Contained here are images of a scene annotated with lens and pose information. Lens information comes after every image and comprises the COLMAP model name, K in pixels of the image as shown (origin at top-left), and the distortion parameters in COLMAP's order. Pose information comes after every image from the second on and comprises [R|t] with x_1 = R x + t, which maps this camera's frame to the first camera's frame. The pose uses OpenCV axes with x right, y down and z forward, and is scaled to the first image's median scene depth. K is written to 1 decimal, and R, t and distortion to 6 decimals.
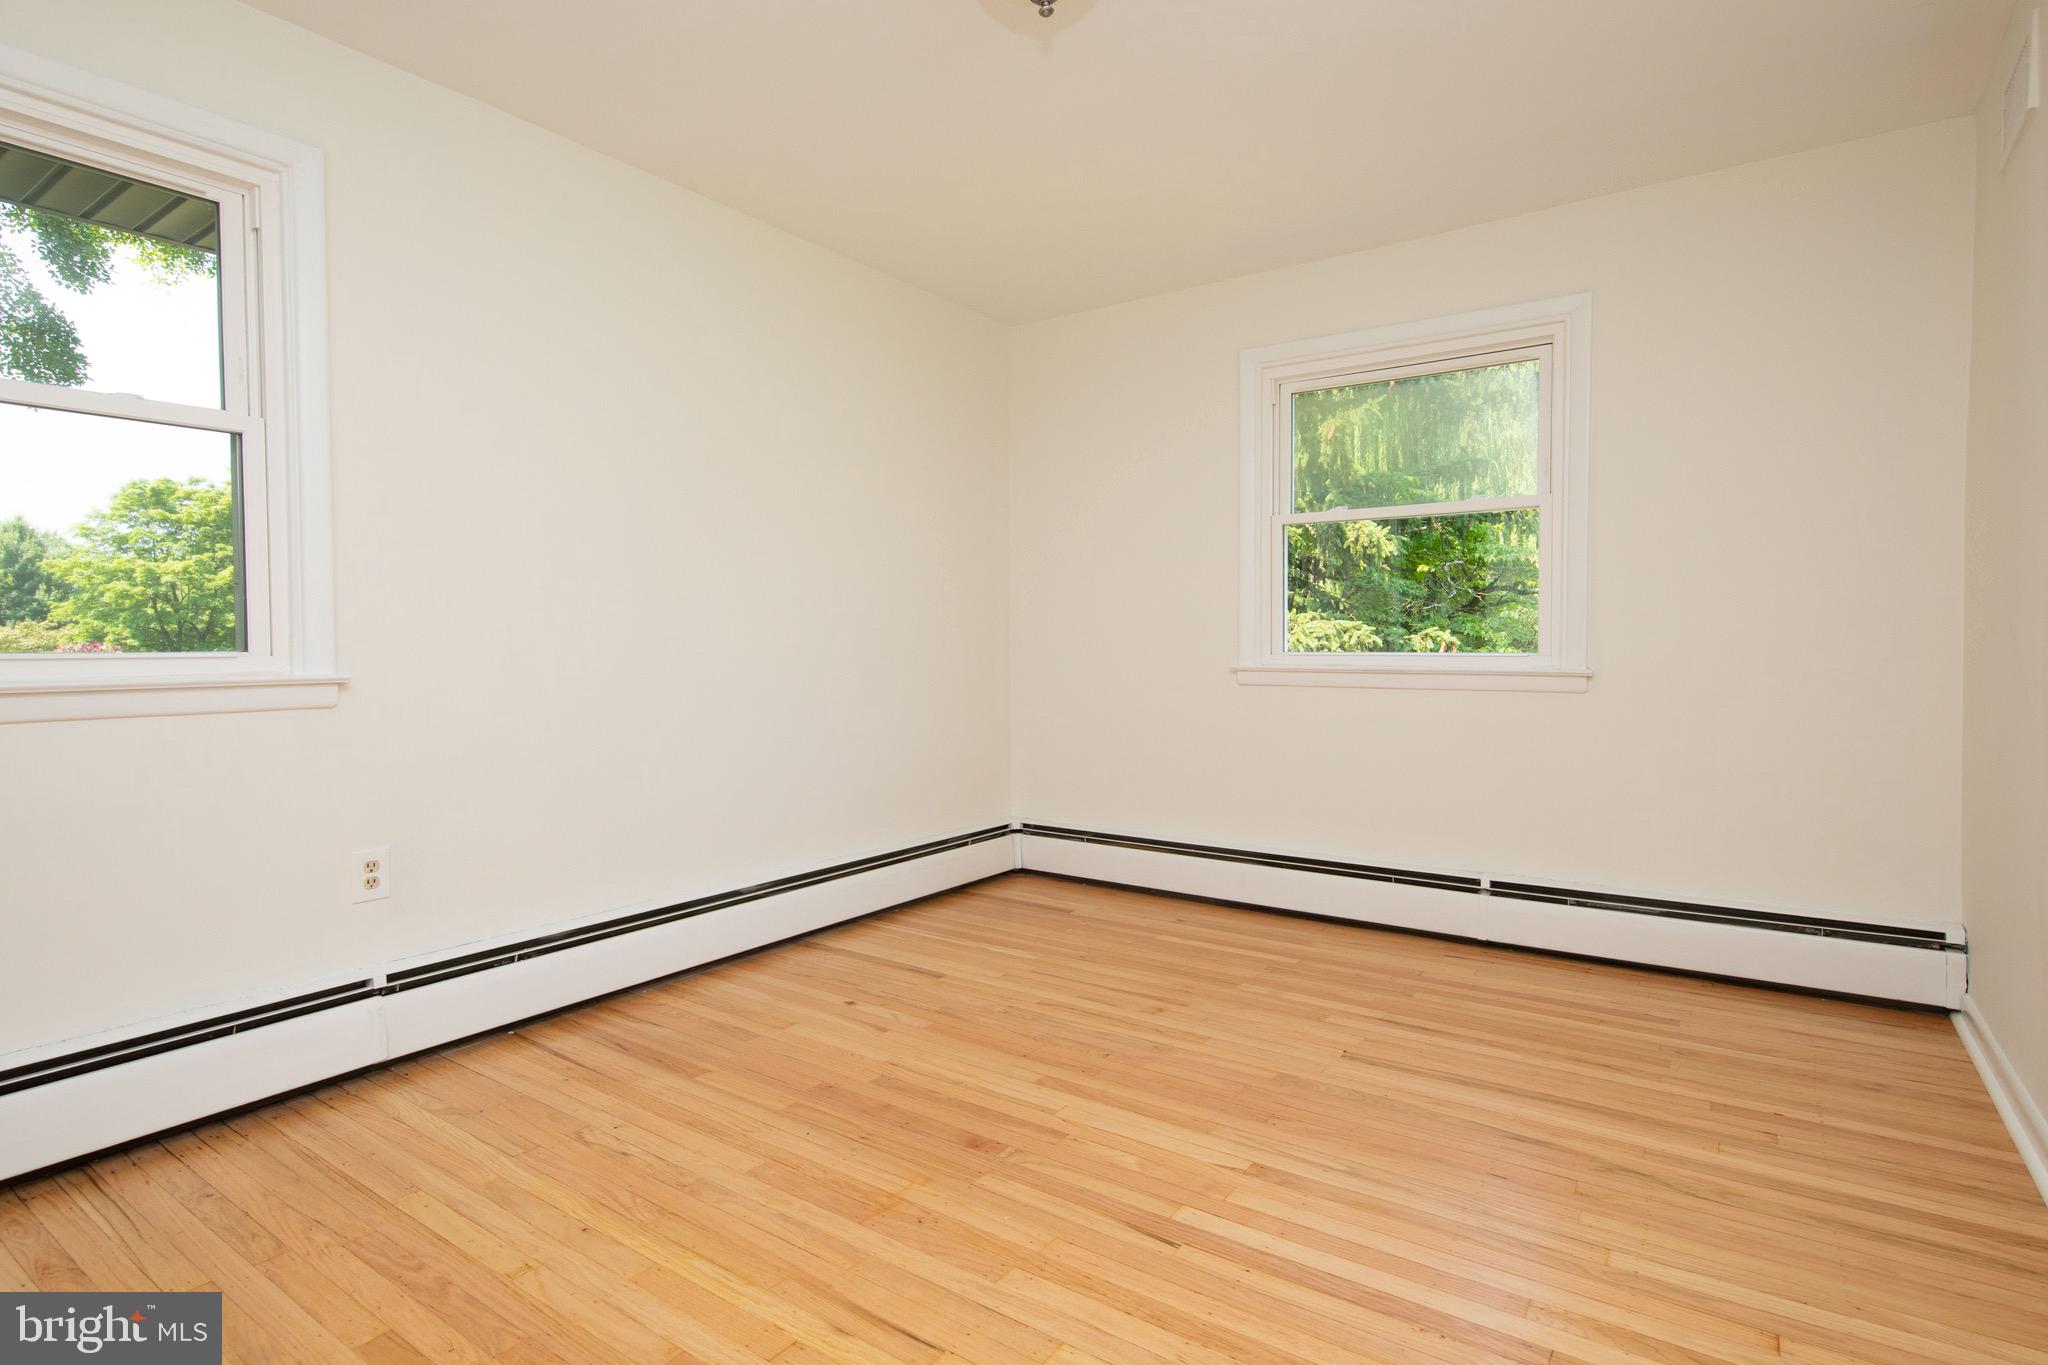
lens RADIAL K [[979.3, 0, 1025.7], [0, 979.3, 667.8], [0, 0, 1]] dist [0.004026, -0.001135]
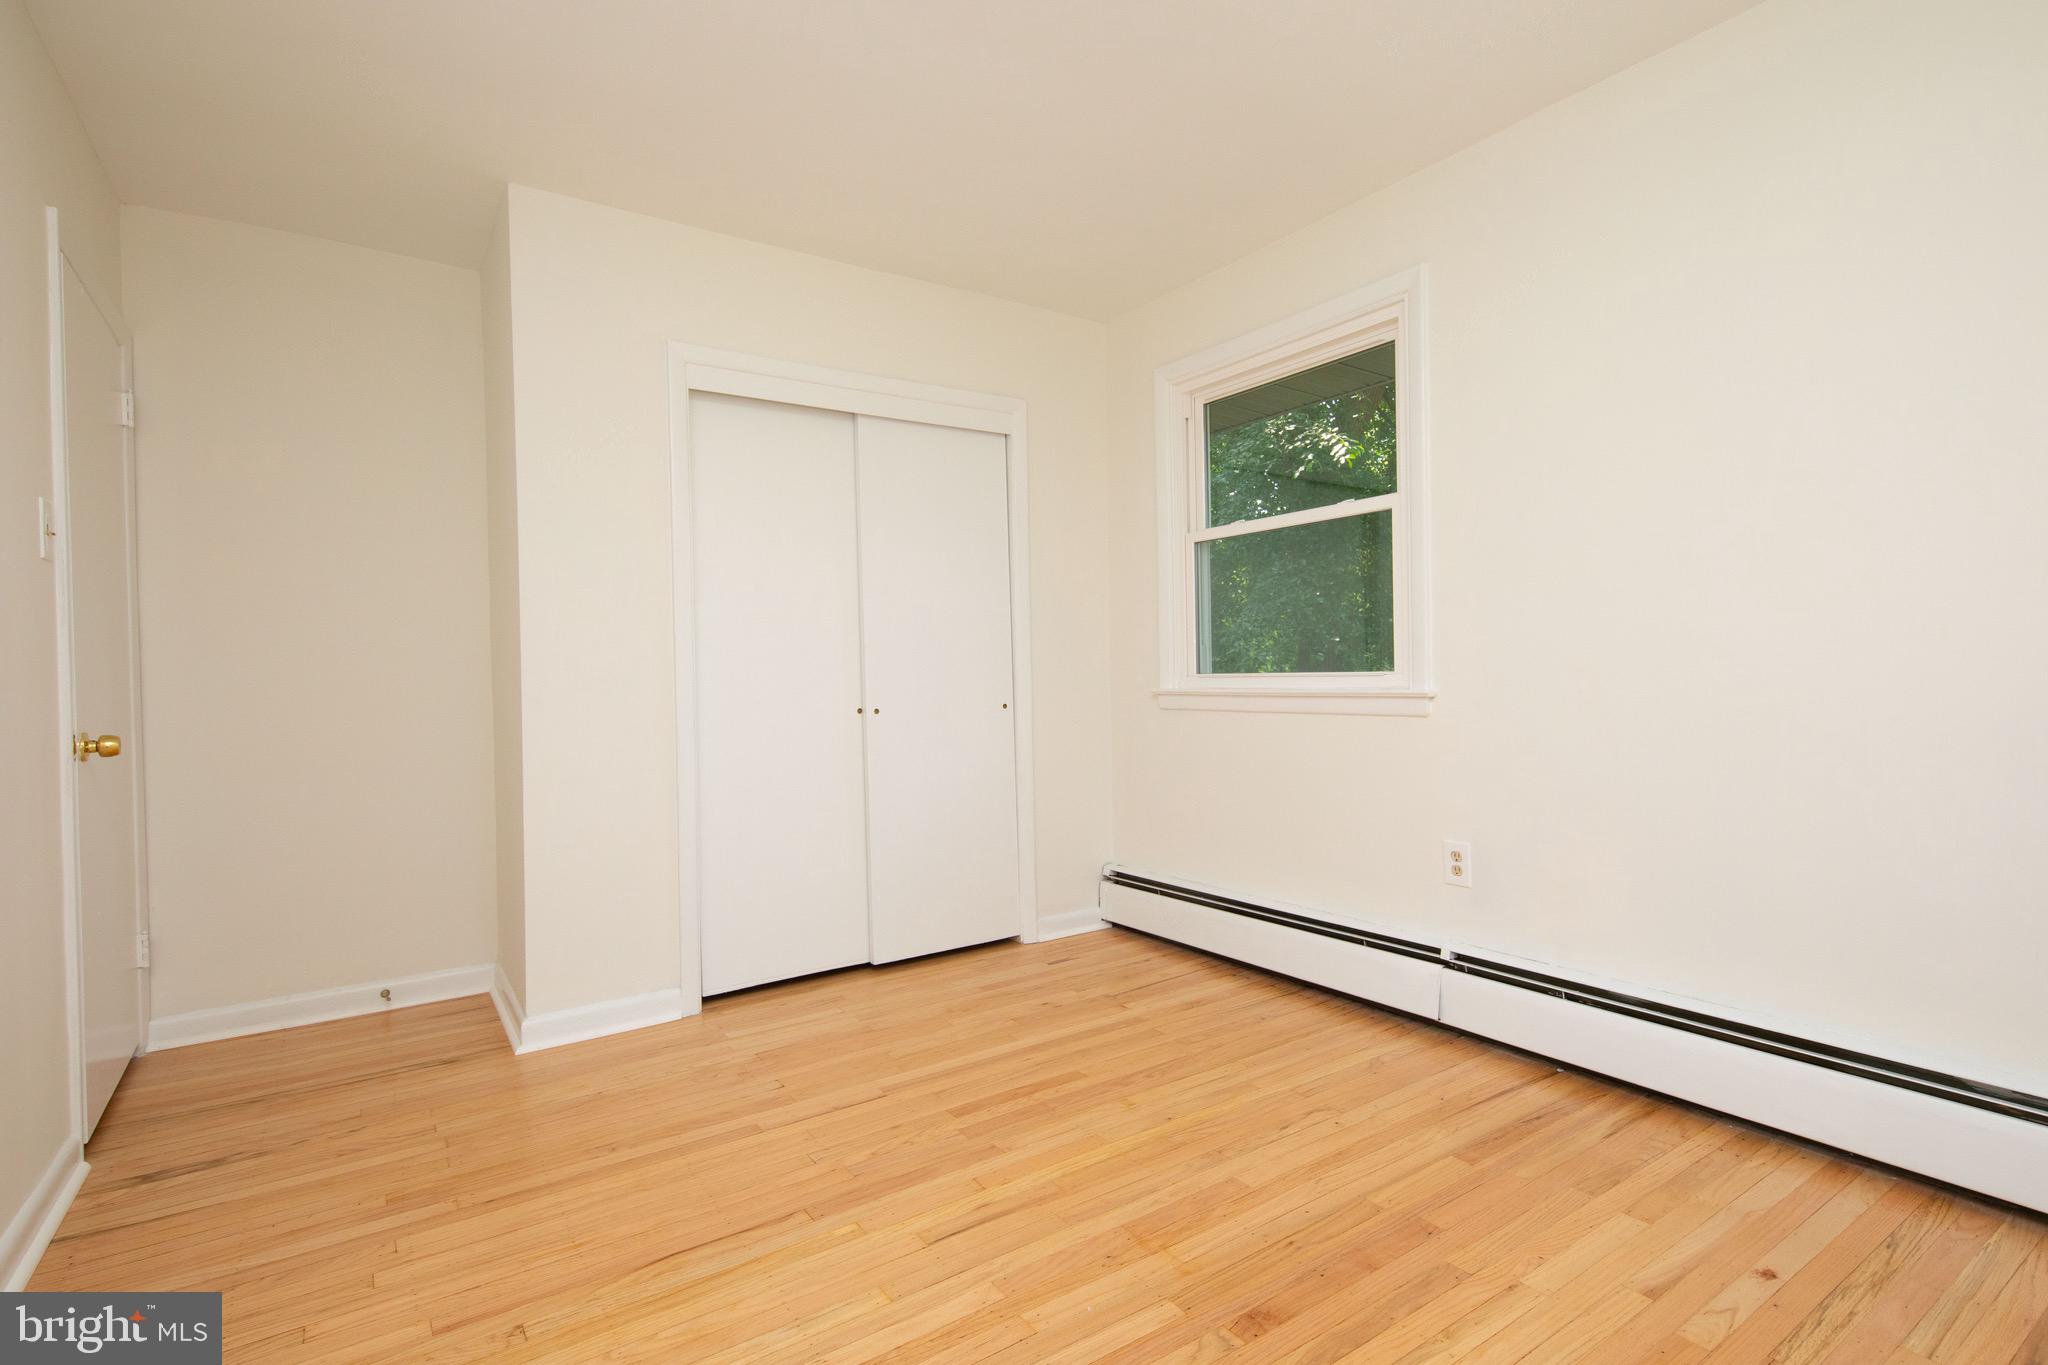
lens RADIAL K [[979.3, 0, 976.2], [0, 979.3, 681.4], [0, 0, 1]] dist [0.004026, -0.001135]
pose [[-0.353432, 0.020793, -0.935229, 0.670285], [-0.005745, 0.999686, 0.024397, -0.032653], [0.935443, 0.013996, -0.353201, 0.951281]]
